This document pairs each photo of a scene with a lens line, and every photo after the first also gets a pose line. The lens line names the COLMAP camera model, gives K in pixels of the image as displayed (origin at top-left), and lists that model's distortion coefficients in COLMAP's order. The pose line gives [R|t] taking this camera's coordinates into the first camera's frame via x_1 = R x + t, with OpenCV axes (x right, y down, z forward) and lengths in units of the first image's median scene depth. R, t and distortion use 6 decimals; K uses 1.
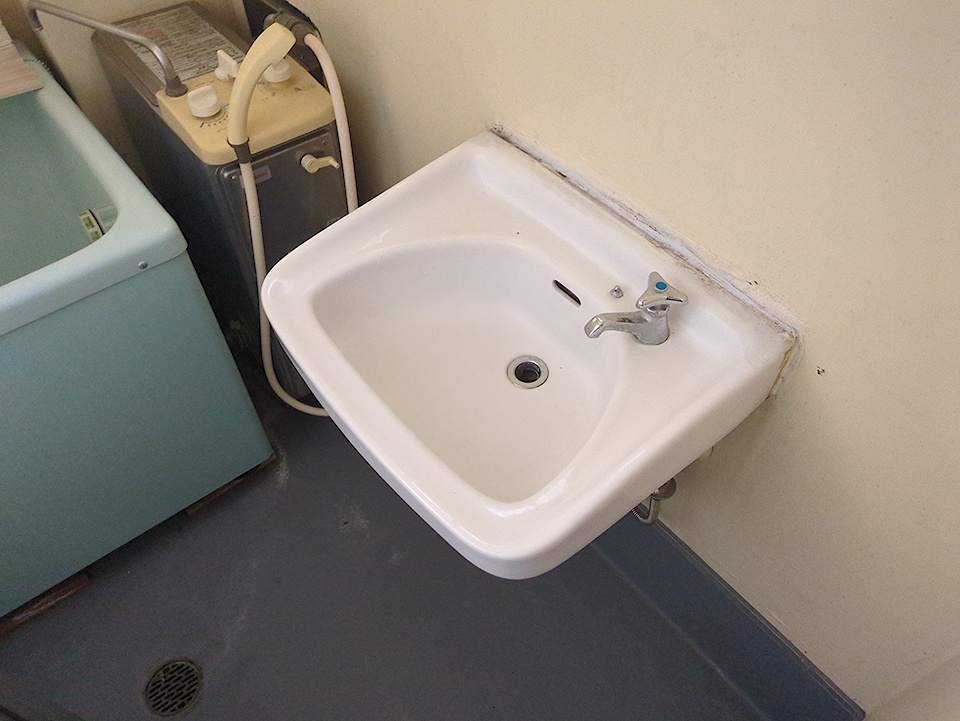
lens RADIAL K [[709.5, 0, 477.8], [0, 709.5, 382.0], [0, 0, 1]] dist [0.012695, 0.001882]
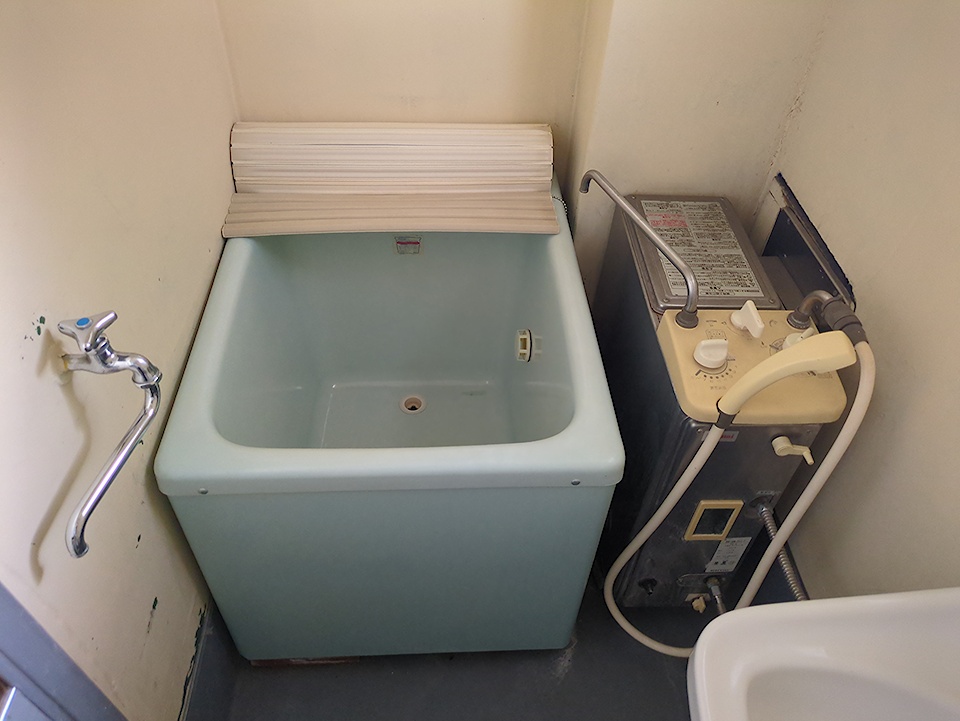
lens RADIAL K [[709.5, 0, 477.8], [0, 709.5, 382.0], [0, 0, 1]] dist [0.012695, 0.001882]
pose [[0.810433, 0.451894, -0.372813, -0.263389], [-0.482190, 0.875962, 0.013568, -0.218203], [0.332702, 0.168771, 0.927807, 0.036636]]
